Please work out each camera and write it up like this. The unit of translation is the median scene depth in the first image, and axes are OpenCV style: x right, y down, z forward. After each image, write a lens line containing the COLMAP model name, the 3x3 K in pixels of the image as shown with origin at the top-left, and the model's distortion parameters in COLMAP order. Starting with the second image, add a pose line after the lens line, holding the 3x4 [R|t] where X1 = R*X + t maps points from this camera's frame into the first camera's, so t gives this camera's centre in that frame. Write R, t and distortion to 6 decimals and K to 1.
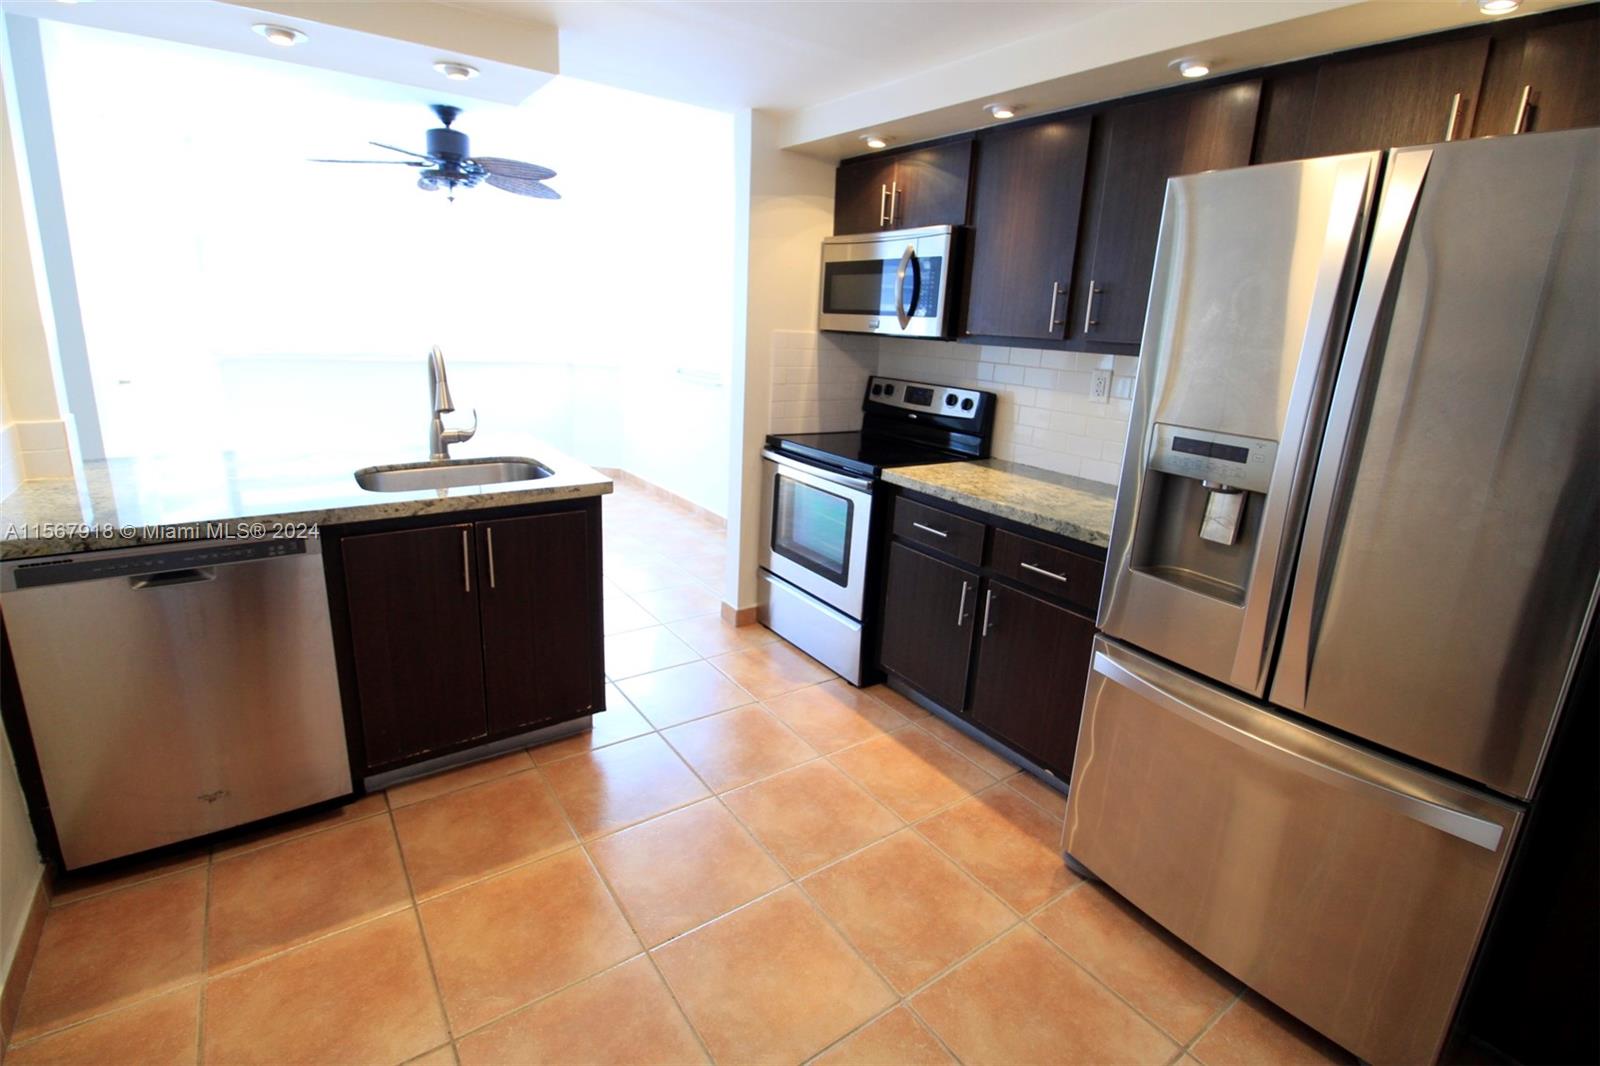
lens RADIAL K [[738.8, 0, 800.3], [0, 738.8, 505.8], [0, 0, 1]] dist [-0.008259, -0.008779]
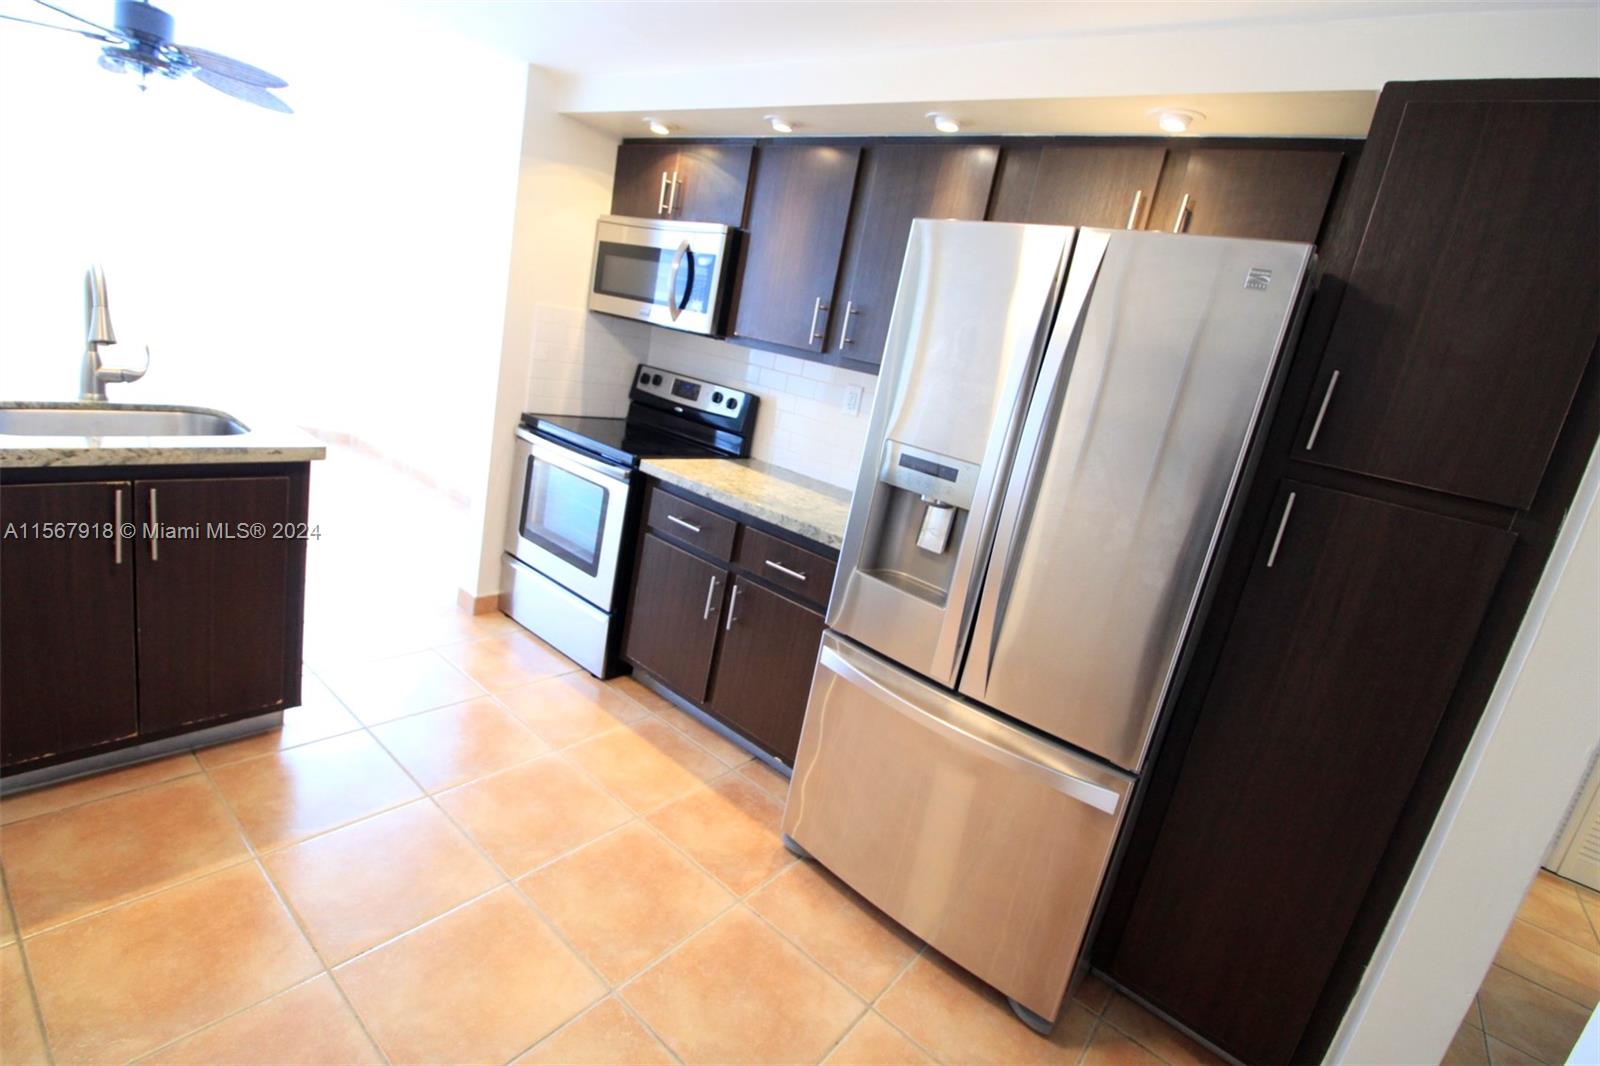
lens RADIAL K [[738.8, 0, 801.0], [0, 738.8, 509.8], [0, 0, 1]] dist [-0.008259, -0.008779]
pose [[0.951379, 0.067538, 0.300527, 0.025564], [-0.071939, 0.997403, 0.003590, -0.001702], [-0.299504, -0.025035, 0.953767, -0.009344]]
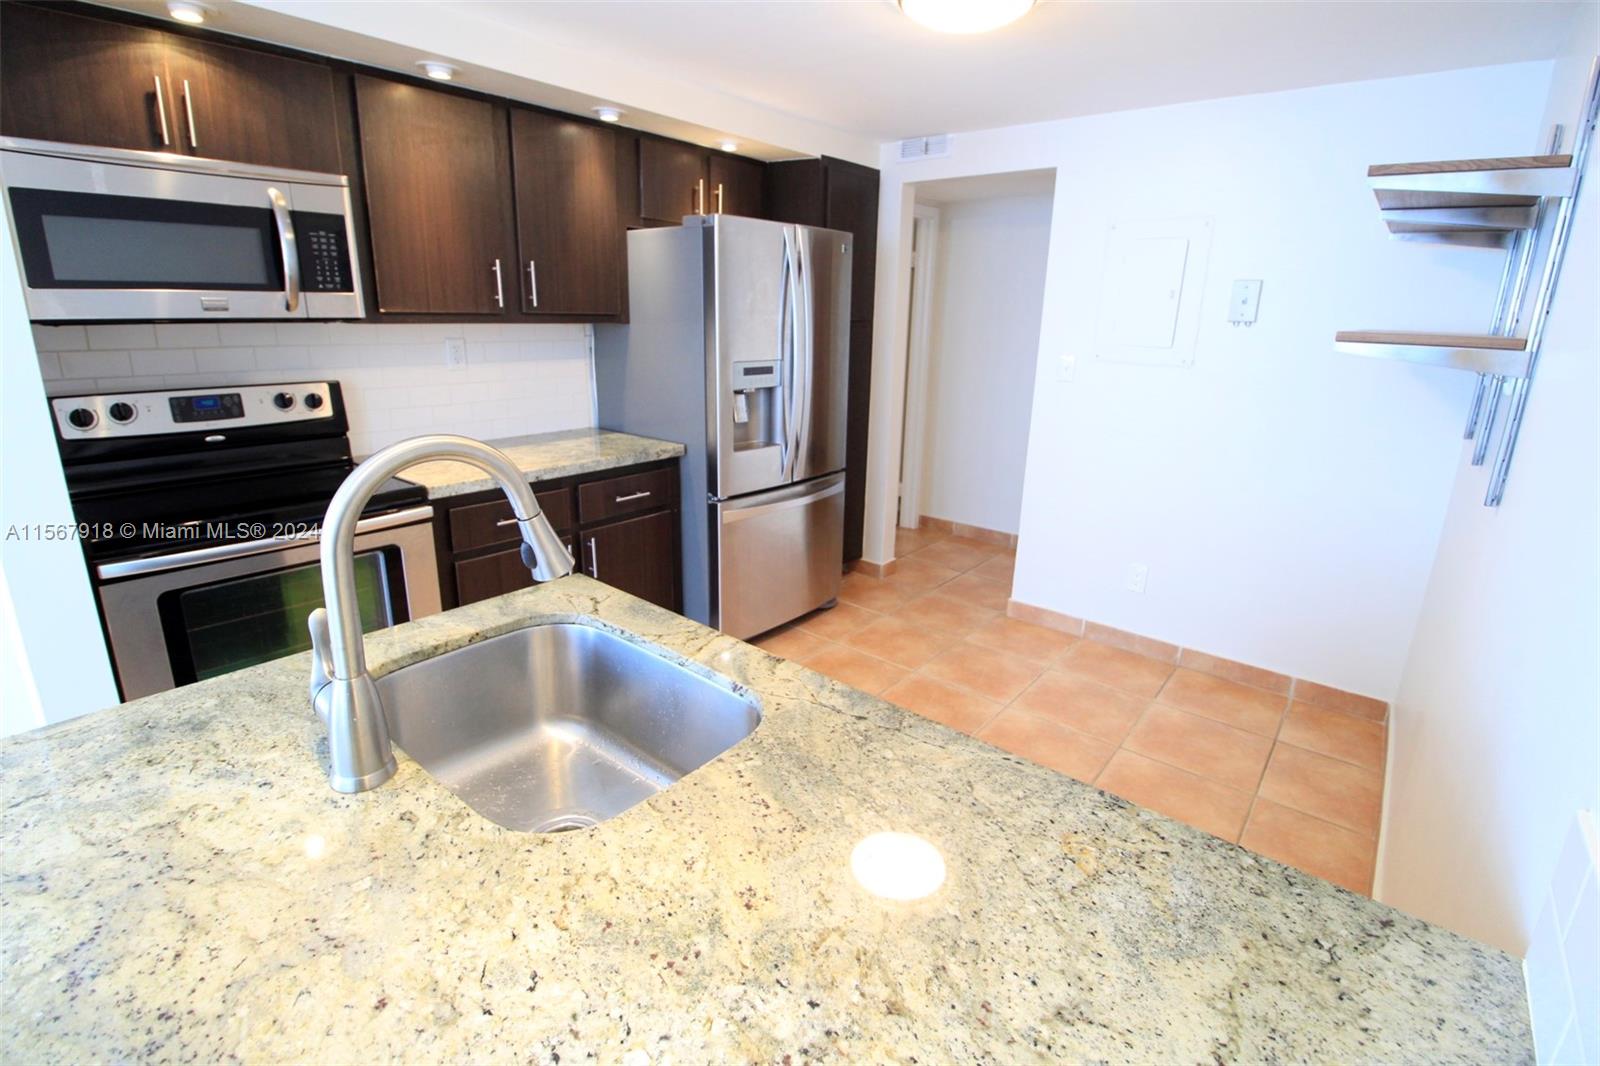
lens RADIAL K [[738.8, 0, 796.9], [0, 738.8, 507.4], [0, 0, 1]] dist [-0.008259, -0.008779]
pose [[-0.258062, -0.304341, 0.916941, -0.846590], [0.201382, 0.911296, 0.359144, -0.271426], [-0.944907, 0.277337, -0.173883, 0.874744]]
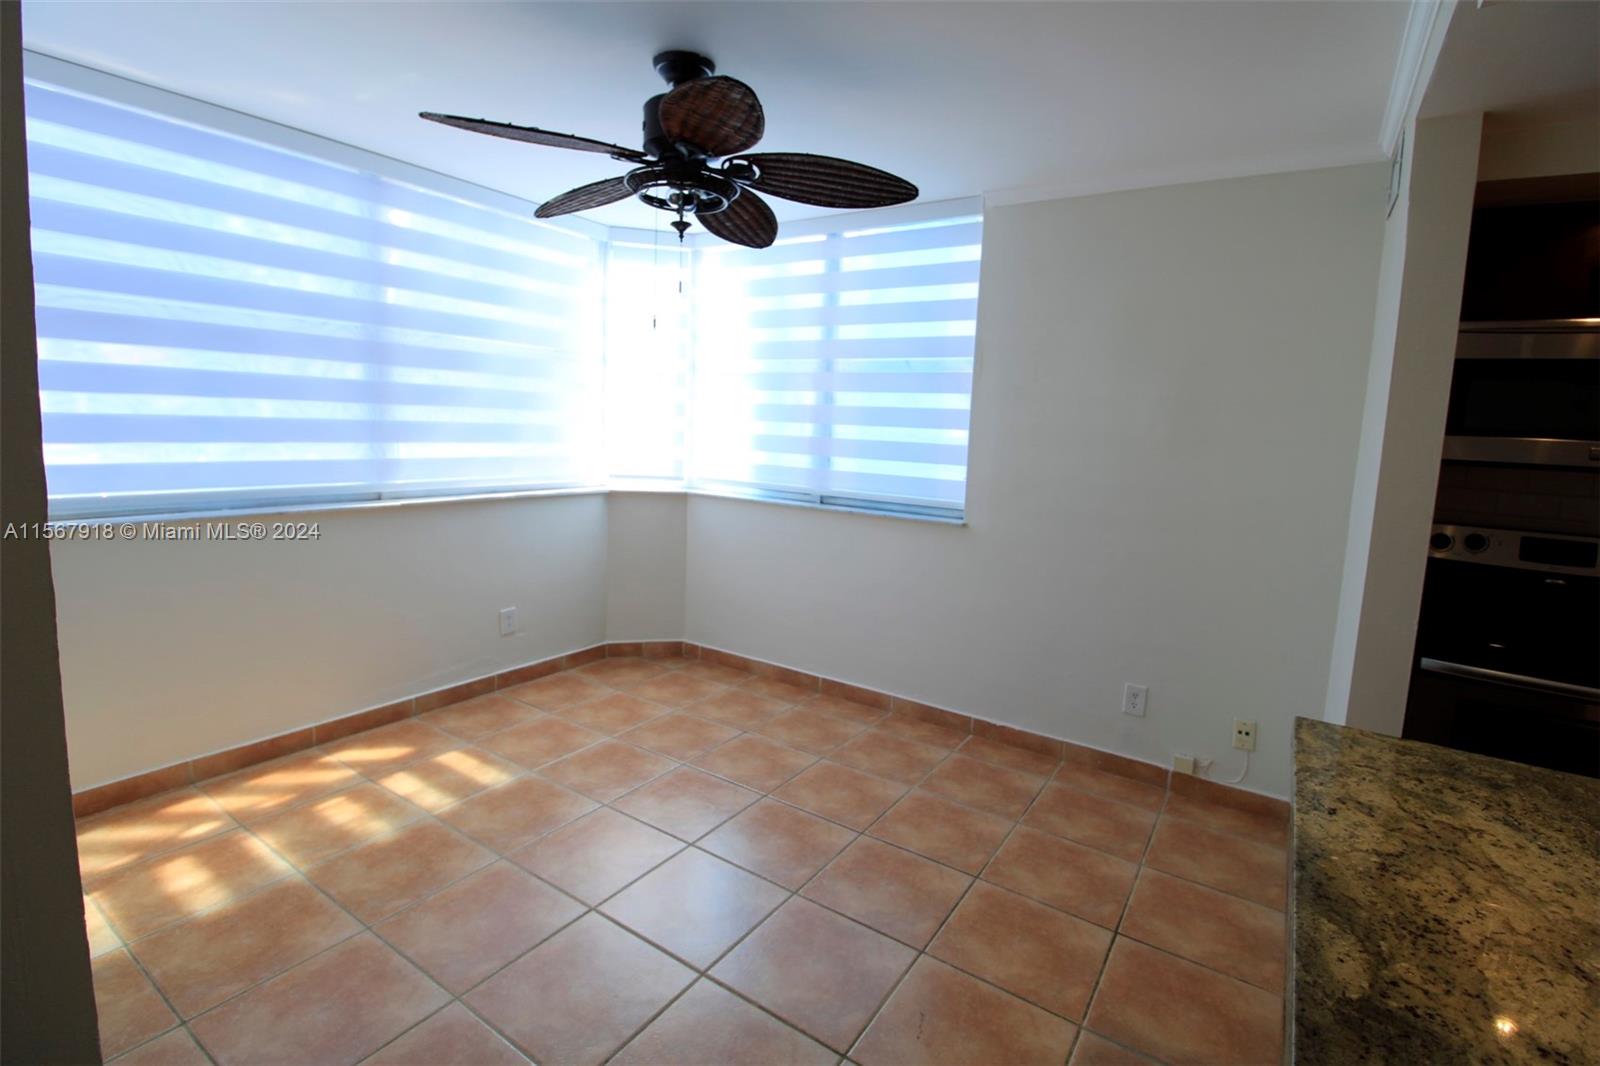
lens RADIAL K [[738.8, 0, 795.5], [0, 738.8, 508.0], [0, 0, 1]] dist [-0.008259, -0.008779]
pose [[0.935187, -0.053763, 0.350049, -1.009513], [0.092364, 0.991229, -0.094518, -0.263314], [-0.341897, 0.120724, 0.931951, 0.841616]]
